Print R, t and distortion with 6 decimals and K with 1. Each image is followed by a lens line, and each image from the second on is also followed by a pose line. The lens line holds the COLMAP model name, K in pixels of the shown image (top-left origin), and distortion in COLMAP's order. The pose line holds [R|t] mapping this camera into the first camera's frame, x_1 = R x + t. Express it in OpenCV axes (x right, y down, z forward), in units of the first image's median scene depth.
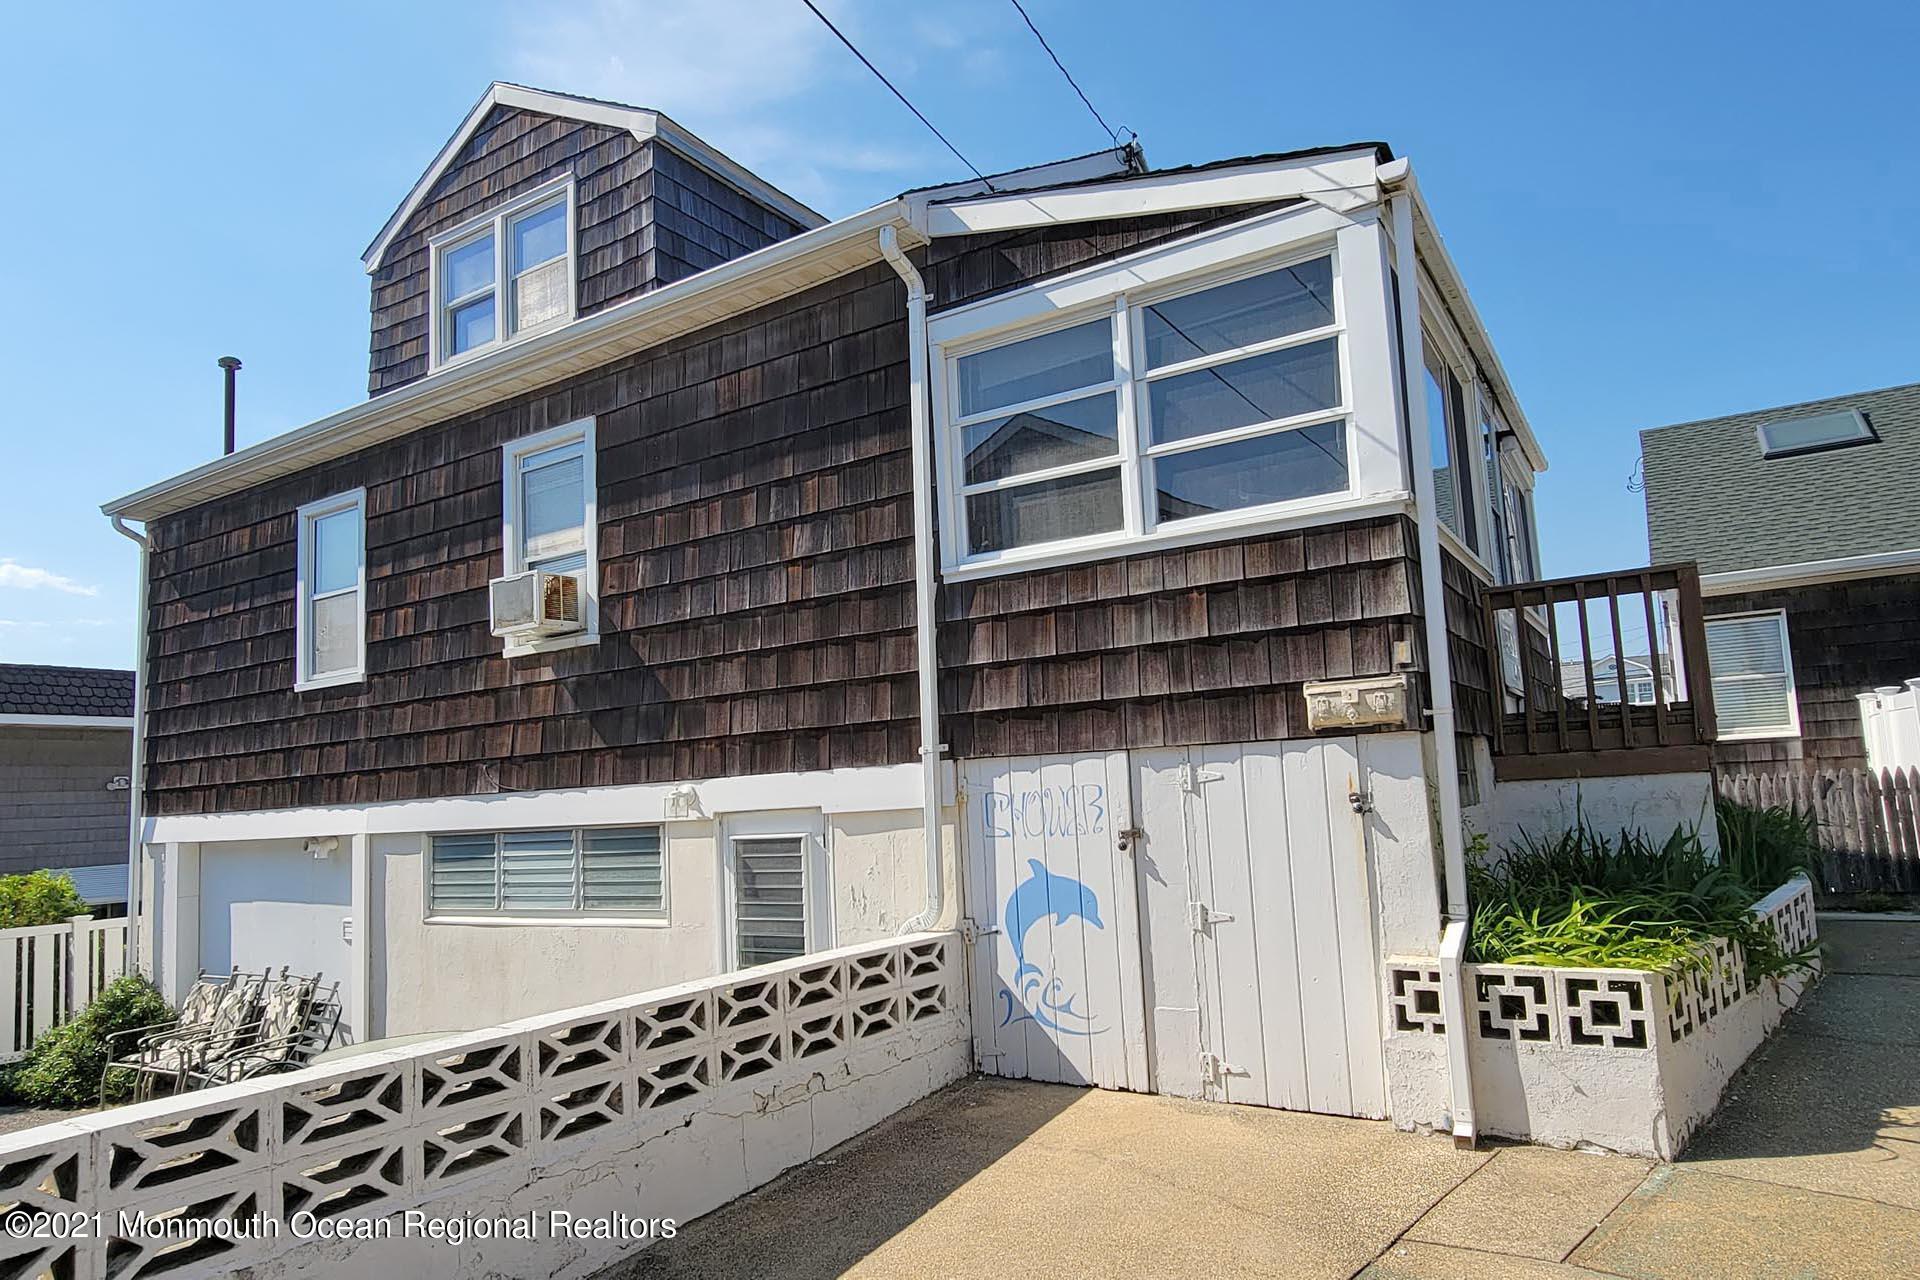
lens RADIAL K [[1162.2, 0, 953.5], [0, 1162.2, 664.7], [0, 0, 1]] dist [0.000377, -0.000405]
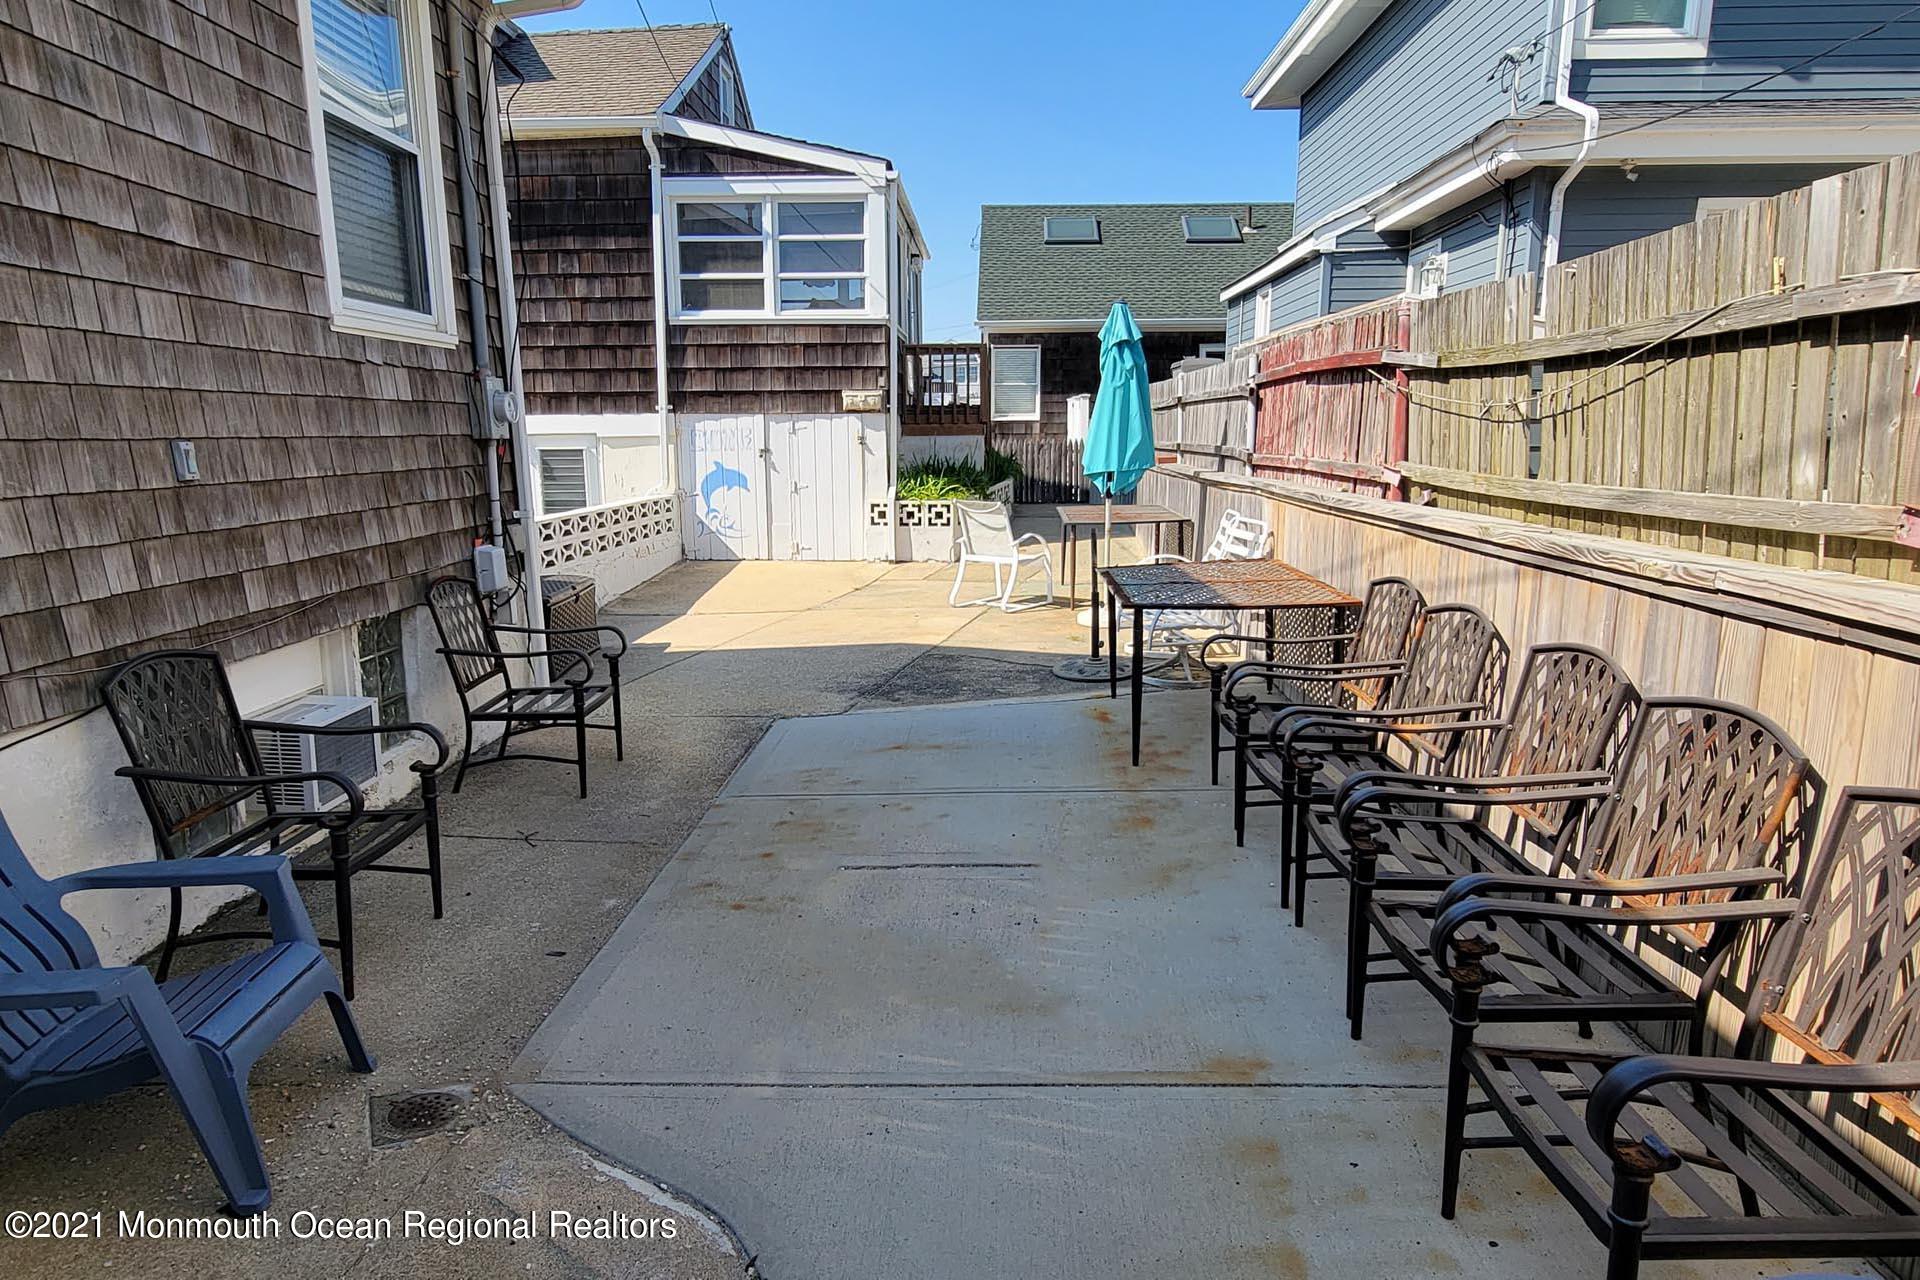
lens RADIAL K [[1162.2, 0, 953.5], [0, 1162.2, 664.7], [0, 0, 1]] dist [0.000377, -0.000405]
pose [[0.864707, -0.054008, 0.499364, -0.500118], [-0.093376, 0.959586, 0.265474, -0.067390], [-0.493520, -0.276186, 0.824718, -0.862892]]
